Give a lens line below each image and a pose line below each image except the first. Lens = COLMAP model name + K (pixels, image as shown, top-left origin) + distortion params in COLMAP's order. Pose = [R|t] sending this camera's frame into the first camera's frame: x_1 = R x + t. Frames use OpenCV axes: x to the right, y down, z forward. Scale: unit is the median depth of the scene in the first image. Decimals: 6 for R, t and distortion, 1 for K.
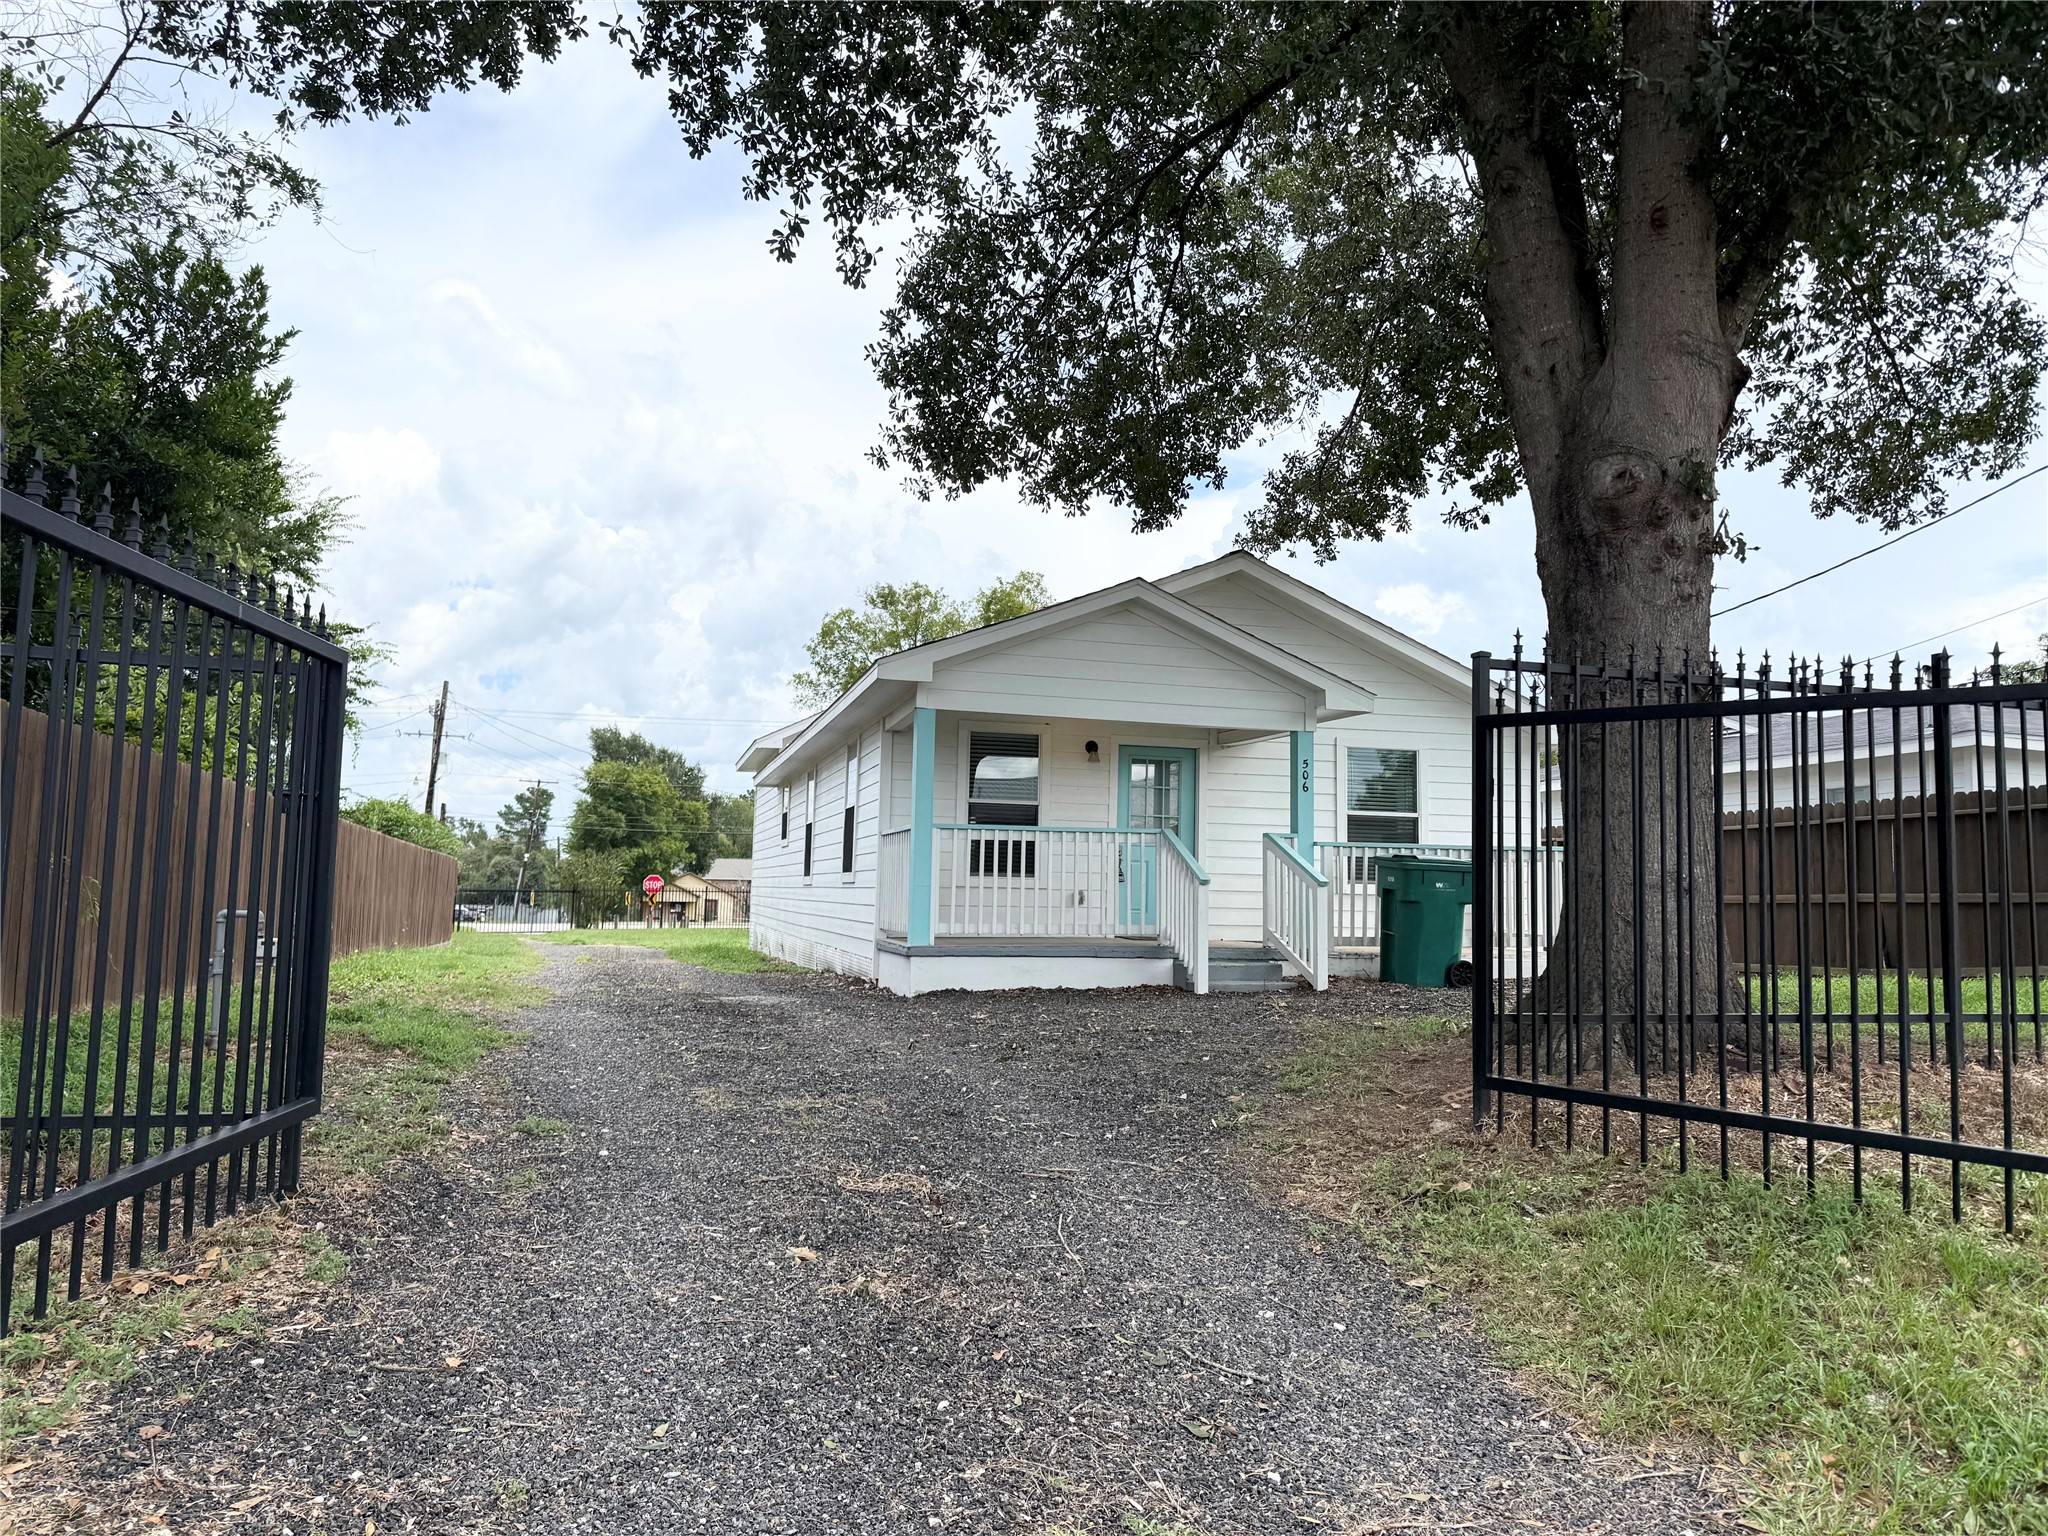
lens RADIAL K [[1408.5, 0, 1024.0], [0, 1408.5, 768.0], [0, 0, 1]] dist [0.064942, -0.074604]
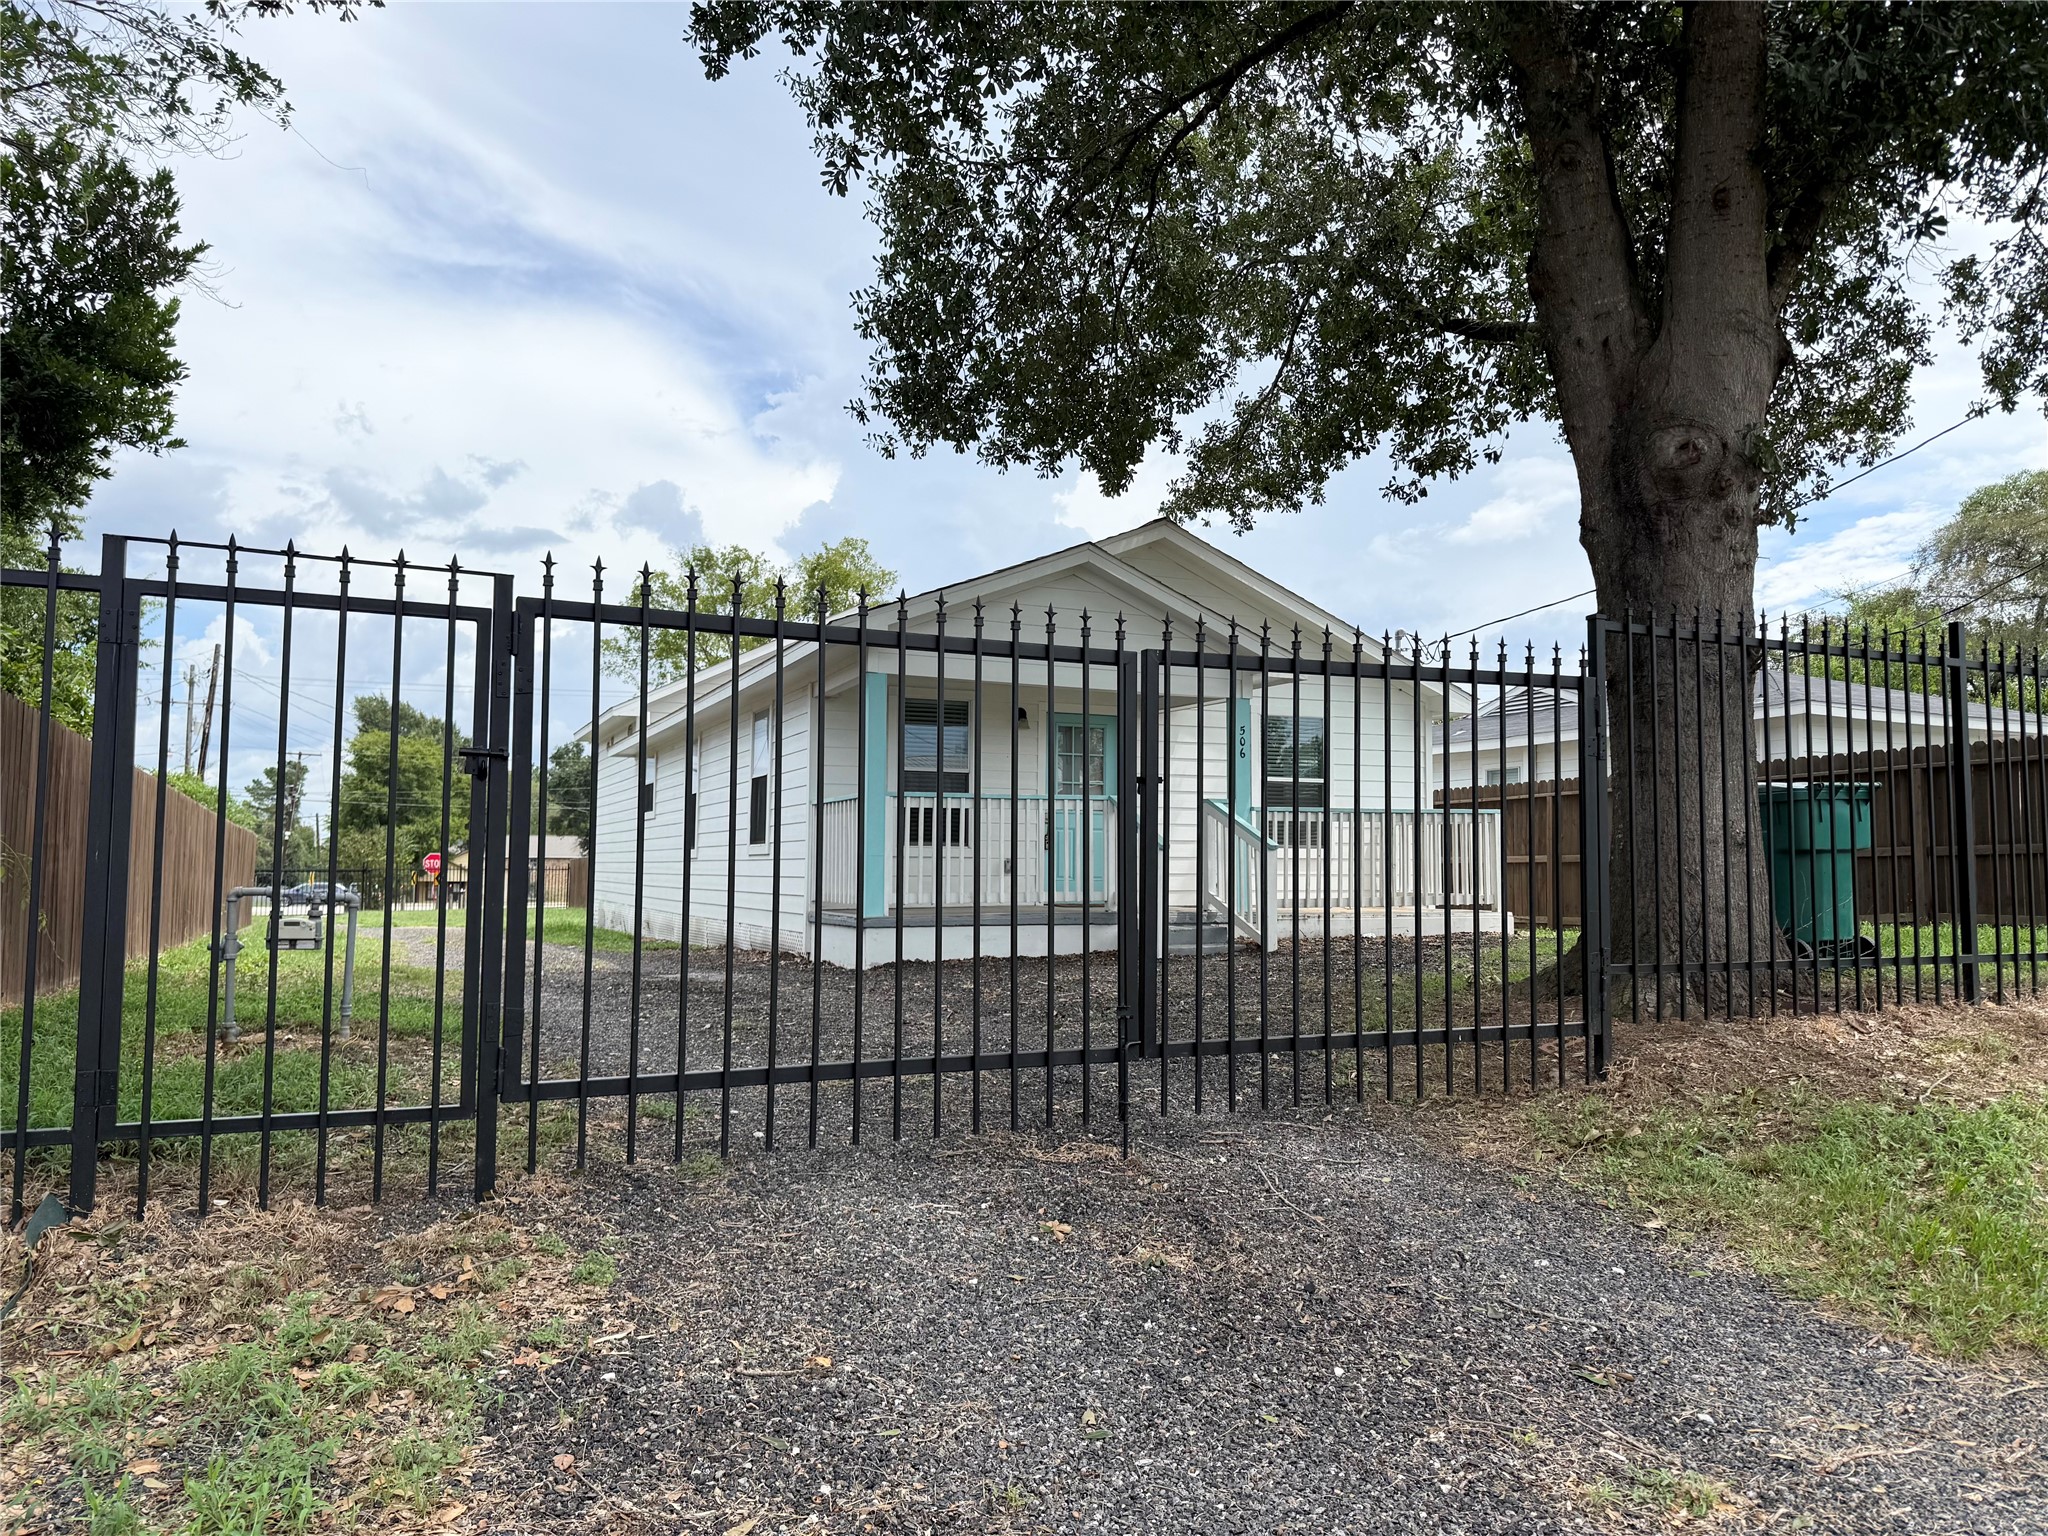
lens RADIAL K [[1409.1, 0, 1038.3], [0, 1409.1, 769.9], [0, 0, 1]] dist [0.068130, -0.075149]
pose [[0.987798, -0.004799, 0.155664, -0.154990], [0.001426, 0.999762, 0.021778, 0.005209], [-0.155731, -0.021290, 0.987570, 0.029085]]
